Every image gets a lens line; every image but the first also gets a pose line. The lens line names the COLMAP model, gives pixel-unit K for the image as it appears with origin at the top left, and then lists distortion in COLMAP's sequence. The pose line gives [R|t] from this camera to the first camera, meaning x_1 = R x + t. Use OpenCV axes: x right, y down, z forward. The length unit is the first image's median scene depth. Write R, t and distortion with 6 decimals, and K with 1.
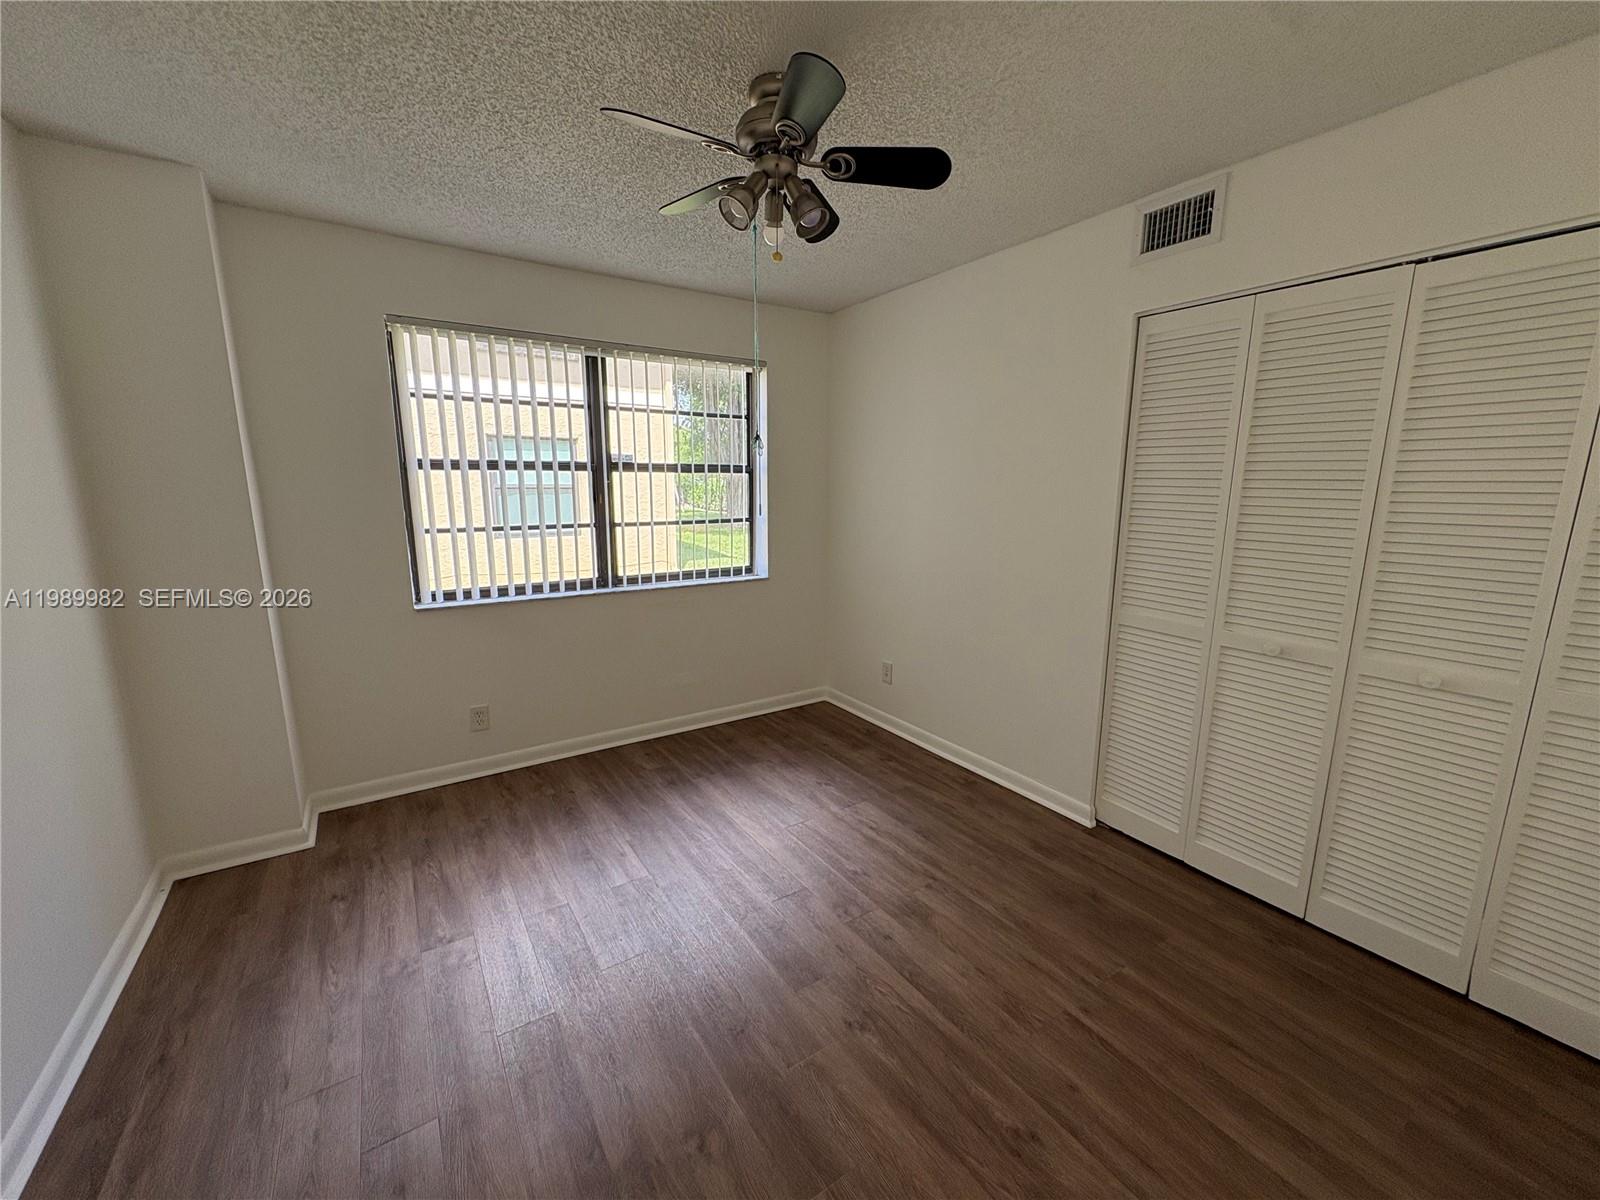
lens RADIAL K [[639.4, 0, 801.7], [0, 639.4, 601.5], [0, 0, 1]] dist [0.007089, -0.000009]
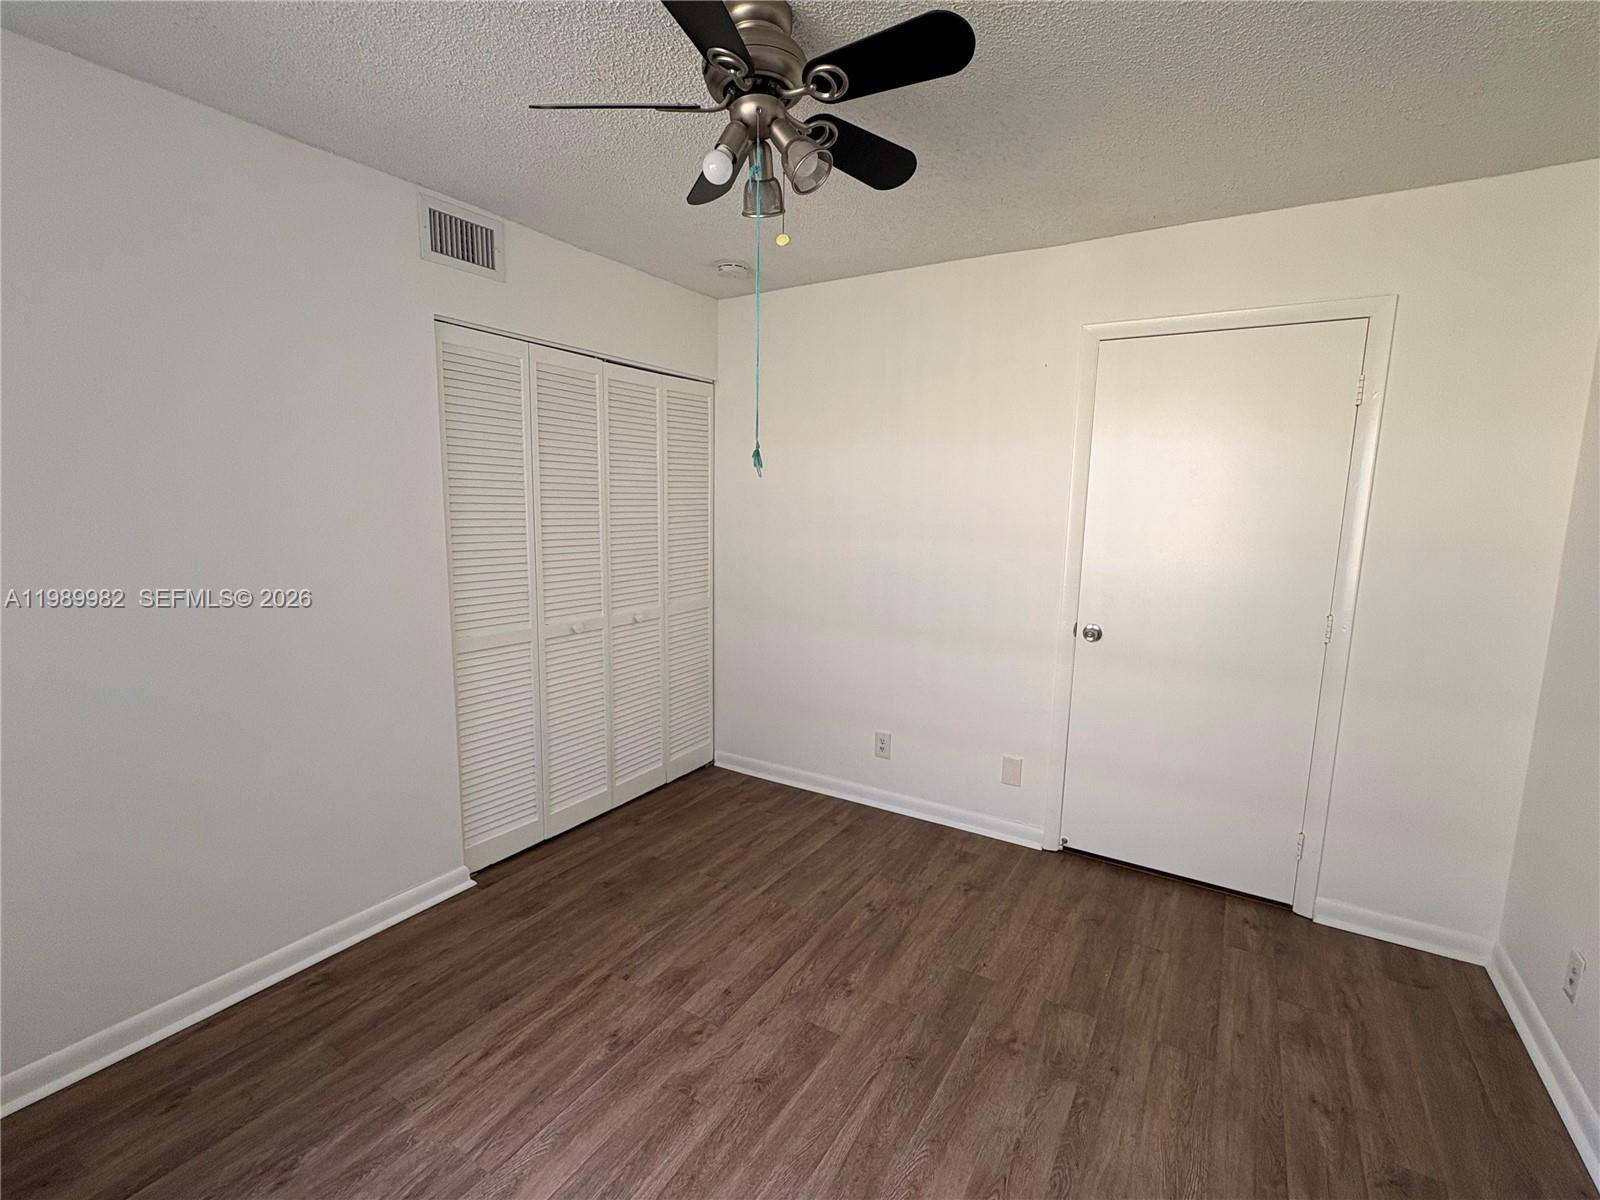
lens RADIAL K [[718.4, 0, 803.8], [0, 718.4, 600.5], [0, 0, 1]] dist [0.002226, 0.000170]
pose [[-0.414870, -0.141425, 0.898822, -0.733931], [0.152857, 0.962973, 0.222074, -0.226028], [-0.896949, 0.229523, -0.377891, 1.110464]]
